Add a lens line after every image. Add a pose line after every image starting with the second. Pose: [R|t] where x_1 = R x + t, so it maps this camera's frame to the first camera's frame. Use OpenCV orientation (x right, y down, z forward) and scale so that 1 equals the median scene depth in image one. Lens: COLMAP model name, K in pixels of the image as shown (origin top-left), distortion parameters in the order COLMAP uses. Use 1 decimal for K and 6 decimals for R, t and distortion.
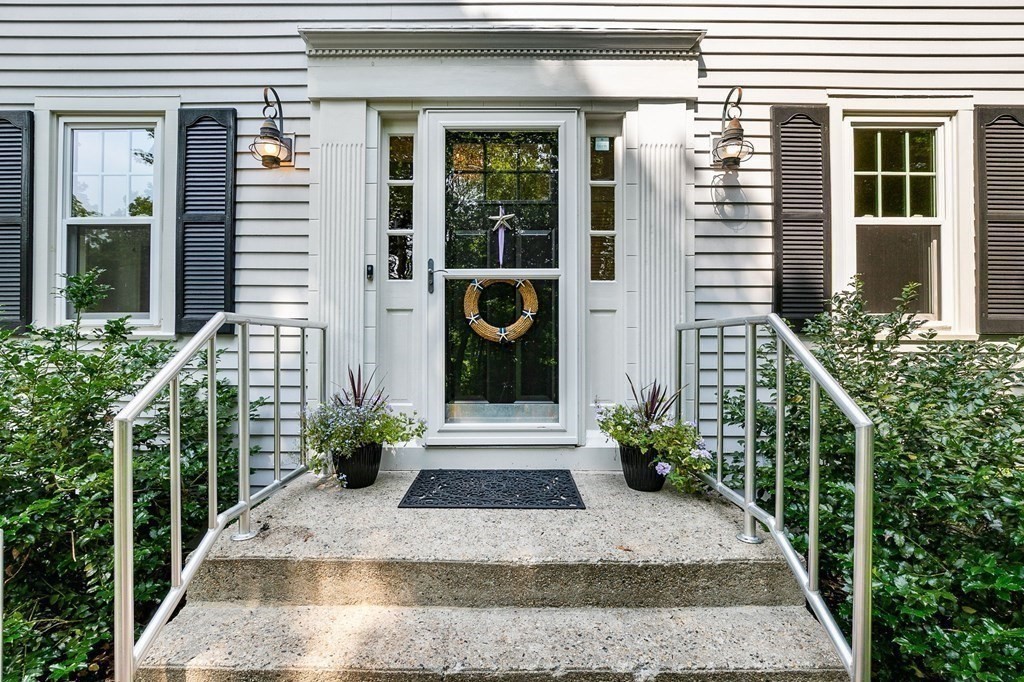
lens RADIAL K [[481.5, 0, 507.1], [0, 481.5, 342.4], [0, 0, 1]] dist [-0.014461, 0.000990]
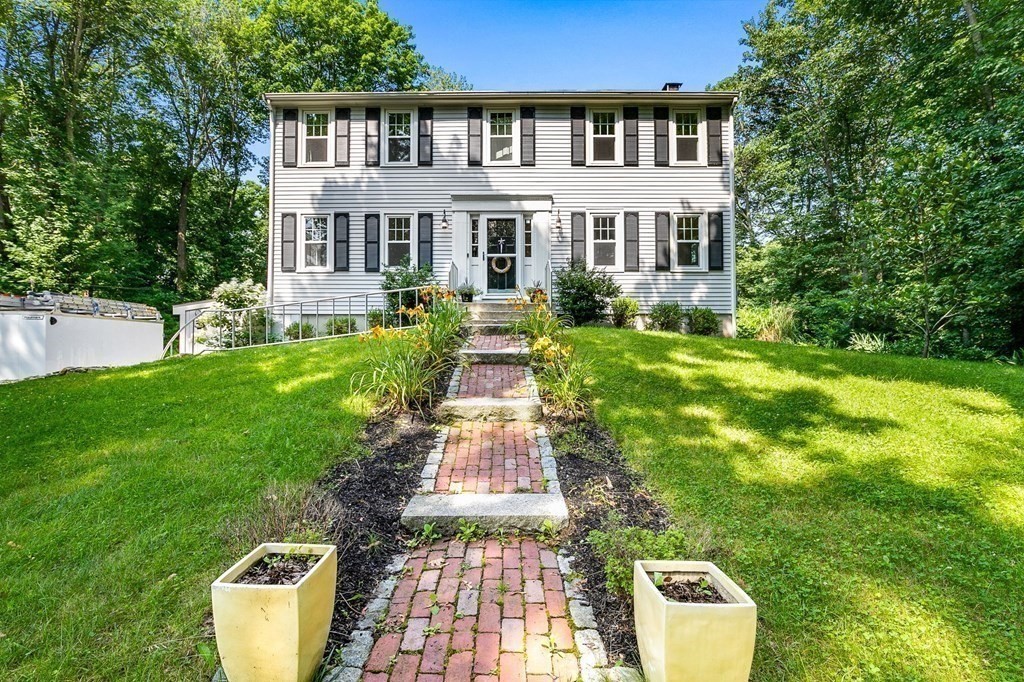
lens RADIAL K [[481.5, 0, 510.9], [0, 481.5, 331.6], [0, 0, 1]] dist [-0.014461, 0.000990]
pose [[0.999980, -0.004508, 0.004378, 0.043842], [0.004530, 0.999977, -0.005108, 0.493836], [-0.004355, 0.005128, 0.999977, -2.892180]]
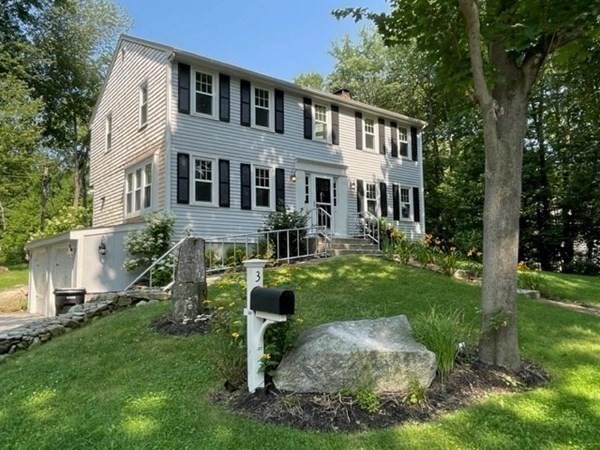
lens RADIAL K [[450.9, 0, 294.2], [0, 450.9, 228.9], [0, 0, 1]] dist [-0.010127, 0.000394]
pose [[0.782827, 0.033481, 0.621337, -3.513943], [0.008238, 0.997906, -0.064152, 0.482343], [-0.622184, 0.055339, 0.780912, -2.865098]]
